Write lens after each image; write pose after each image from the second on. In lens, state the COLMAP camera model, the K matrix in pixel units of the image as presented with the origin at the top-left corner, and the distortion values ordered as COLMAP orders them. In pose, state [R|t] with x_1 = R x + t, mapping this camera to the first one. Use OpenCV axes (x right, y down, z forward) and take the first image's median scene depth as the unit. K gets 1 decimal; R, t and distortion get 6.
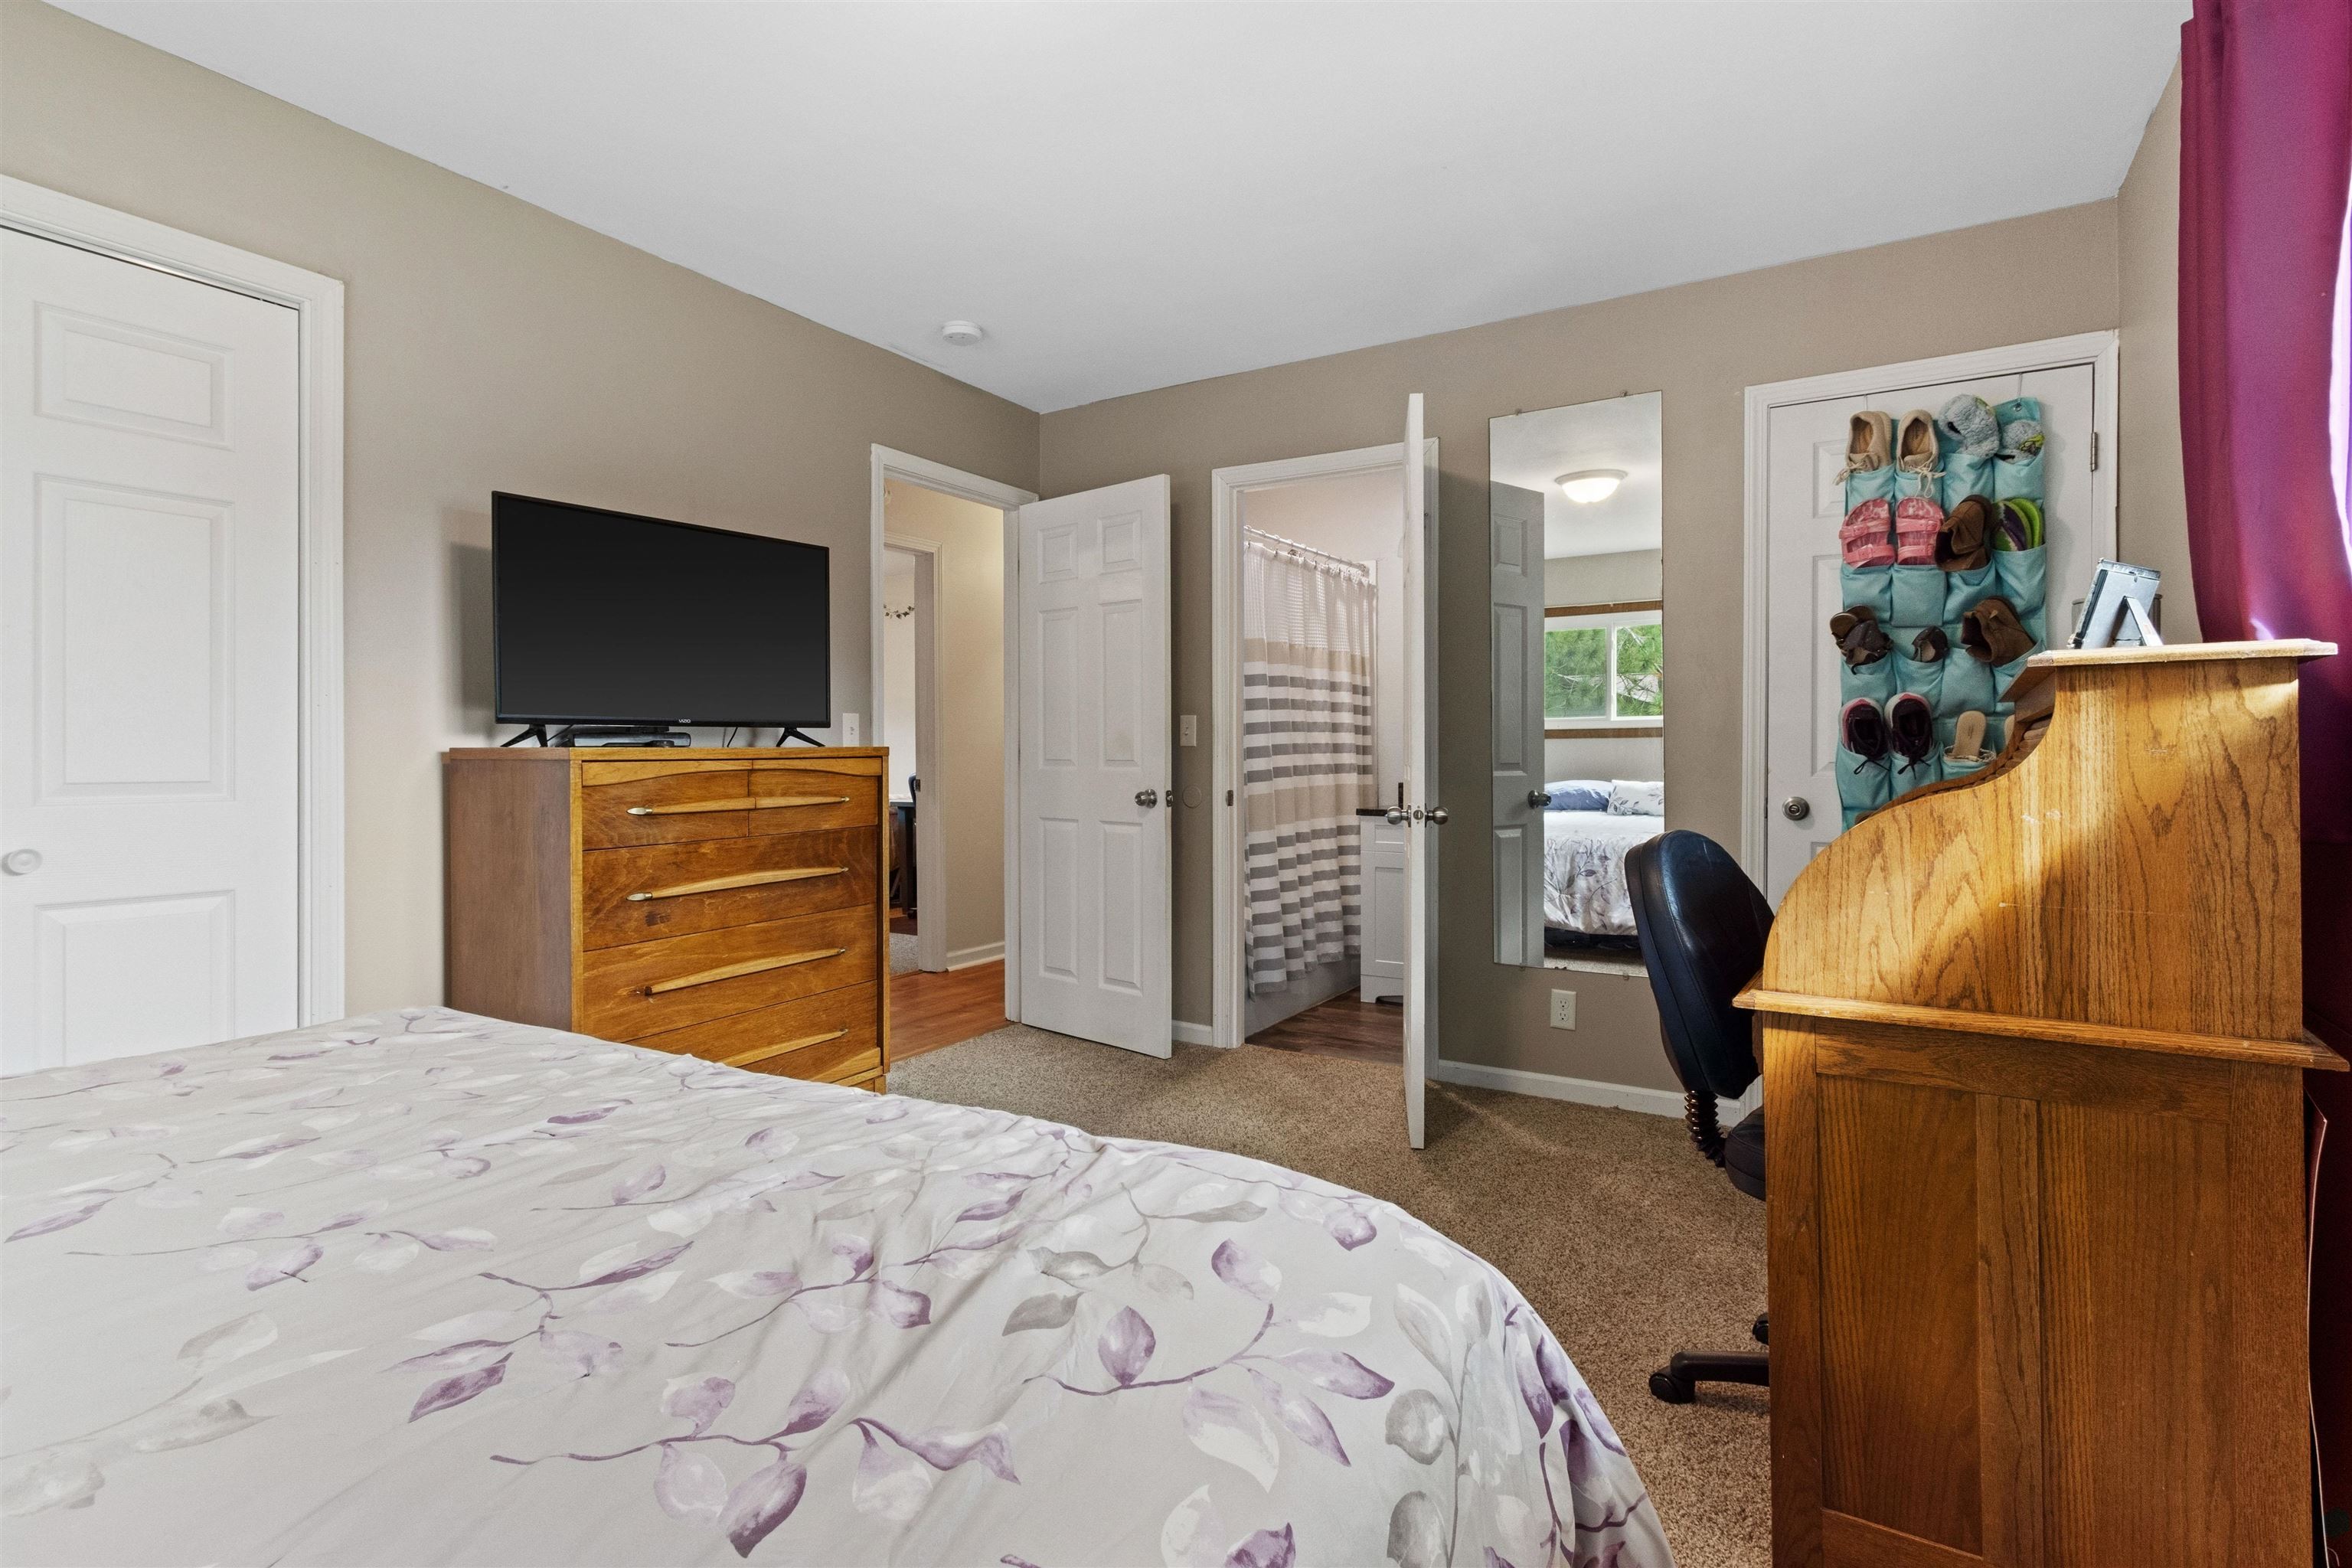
lens RADIAL K [[1124.3, 0, 1172.6], [0, 1124.3, 769.2], [0, 0, 1]] dist [0.003221, 0.000025]
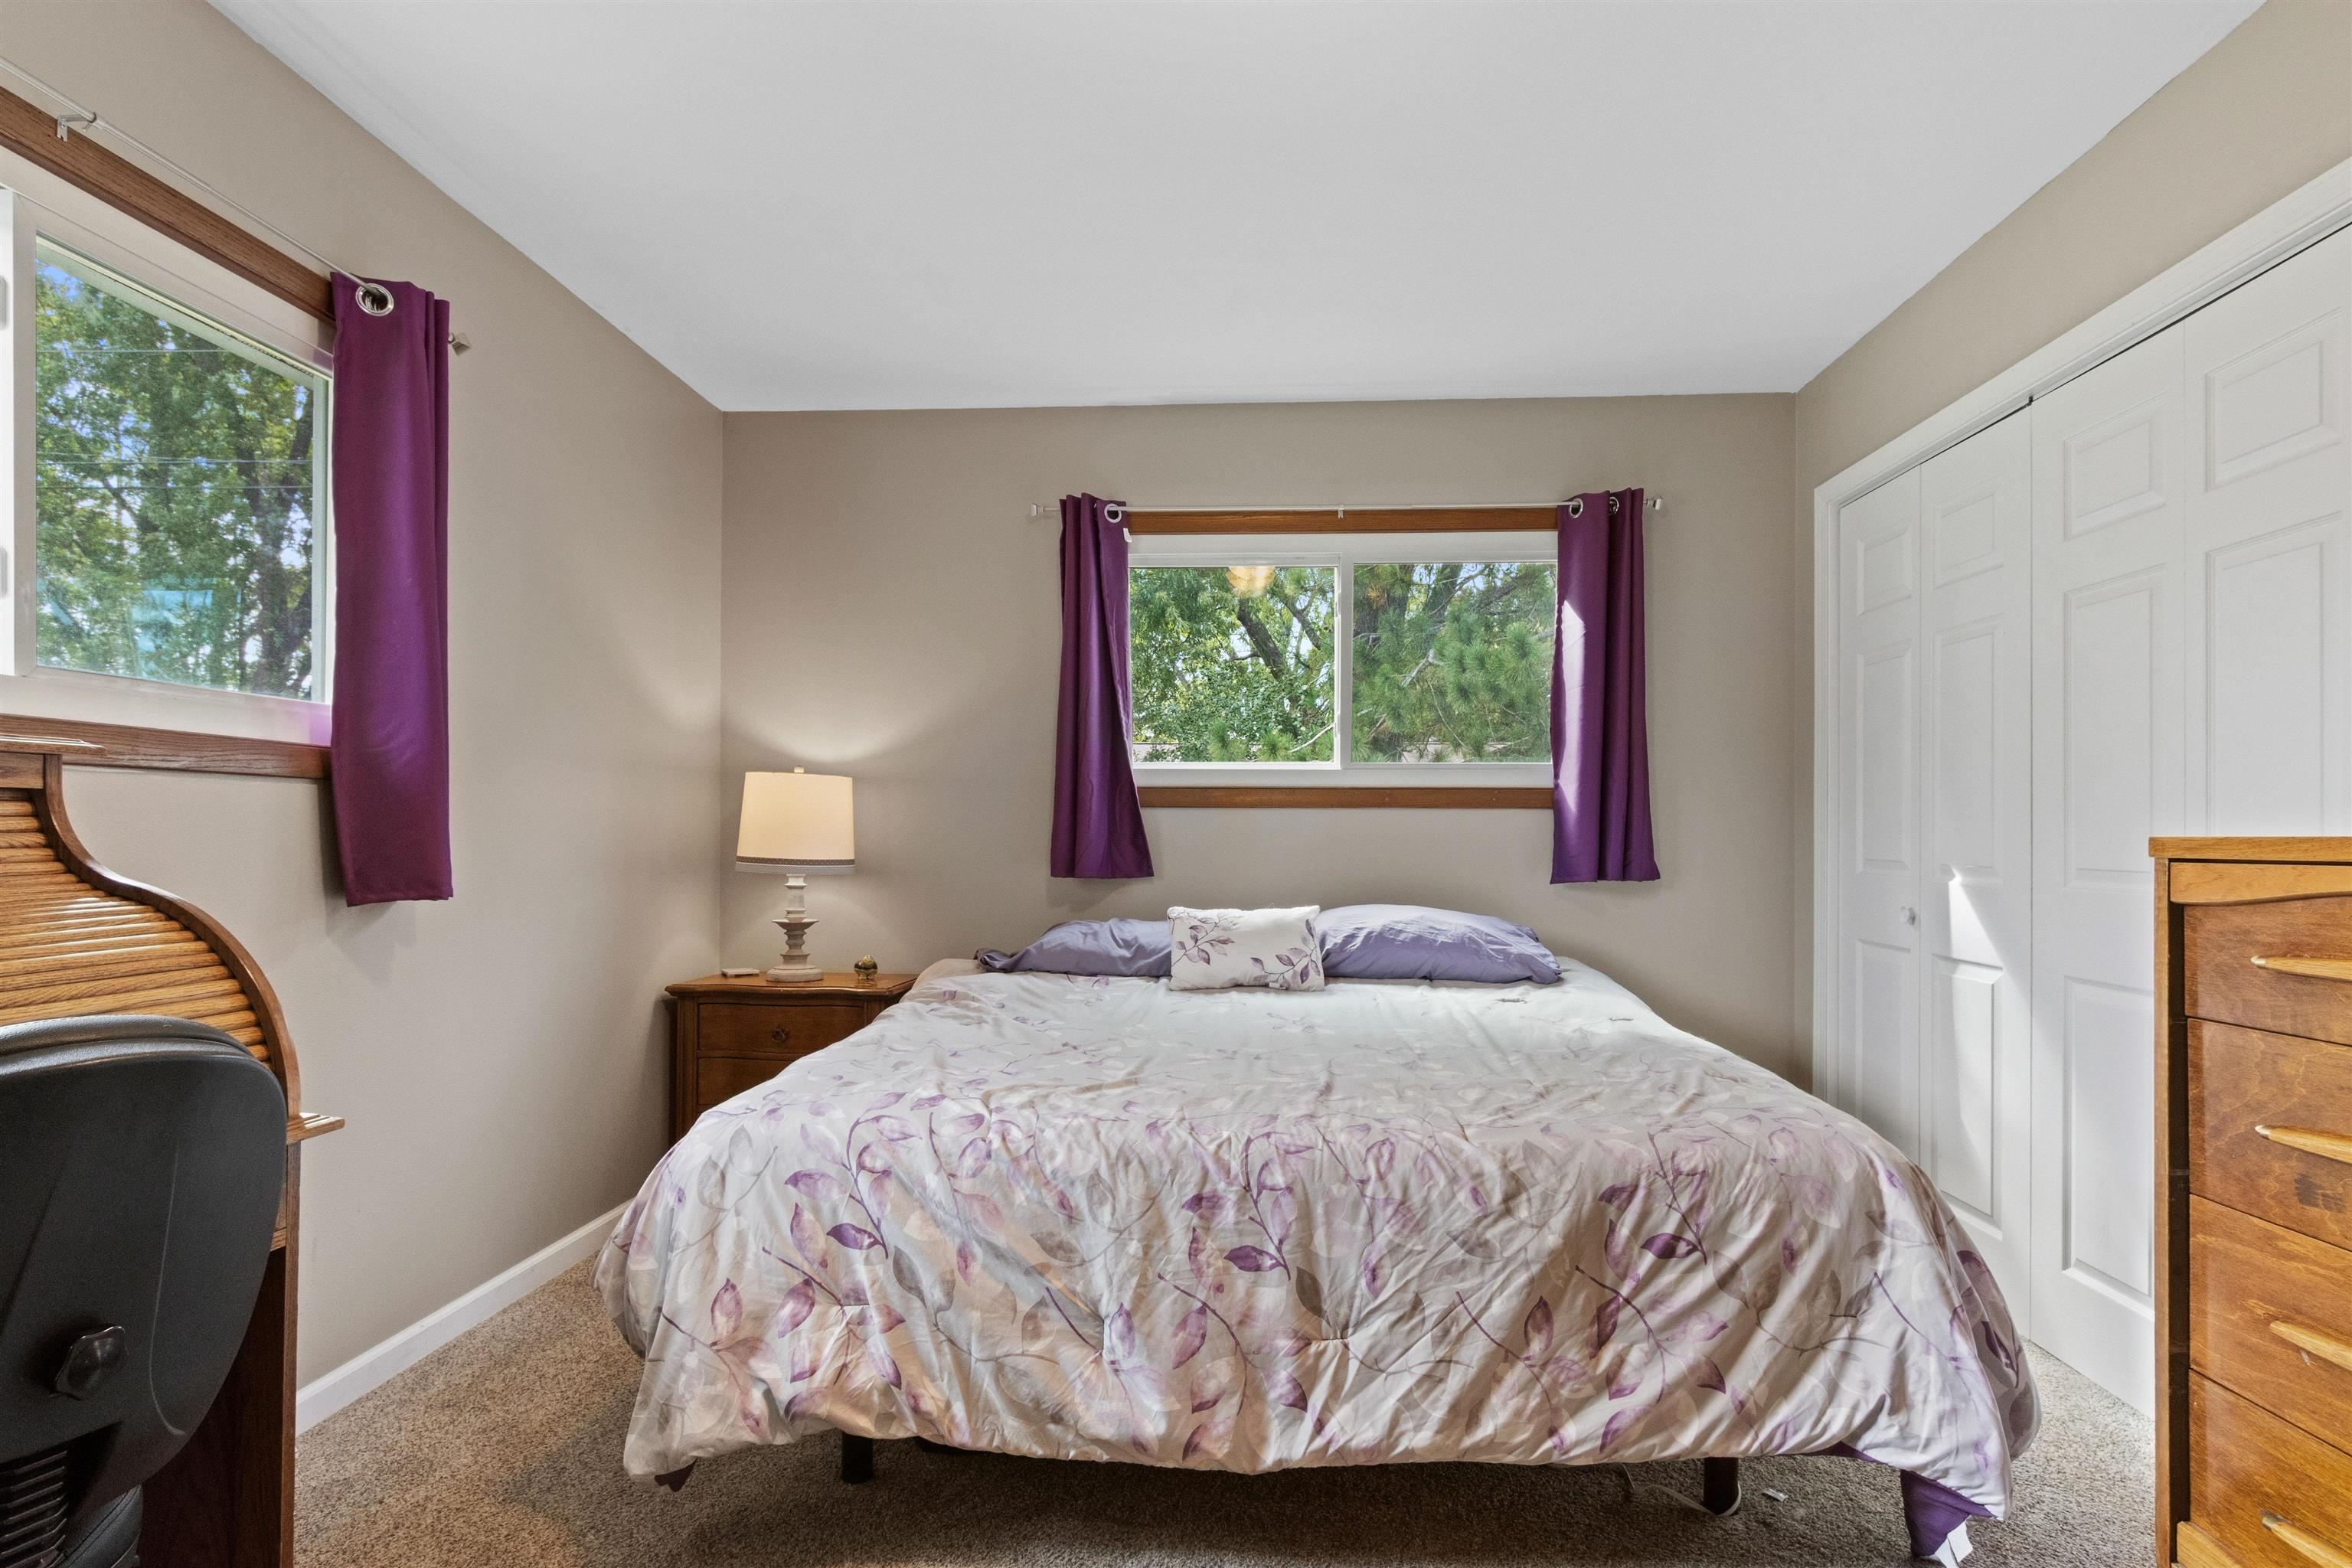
lens RADIAL K [[1335.0, 0, 1176.5], [0, 1335.0, 785.8], [0, 0, 1]] dist [0.002992, 0.000535]
pose [[-0.886087, -0.015674, -0.463254, 0.243547], [-0.007456, 0.999781, -0.019565, -0.027172], [0.463459, -0.013882, -0.886010, 1.313157]]
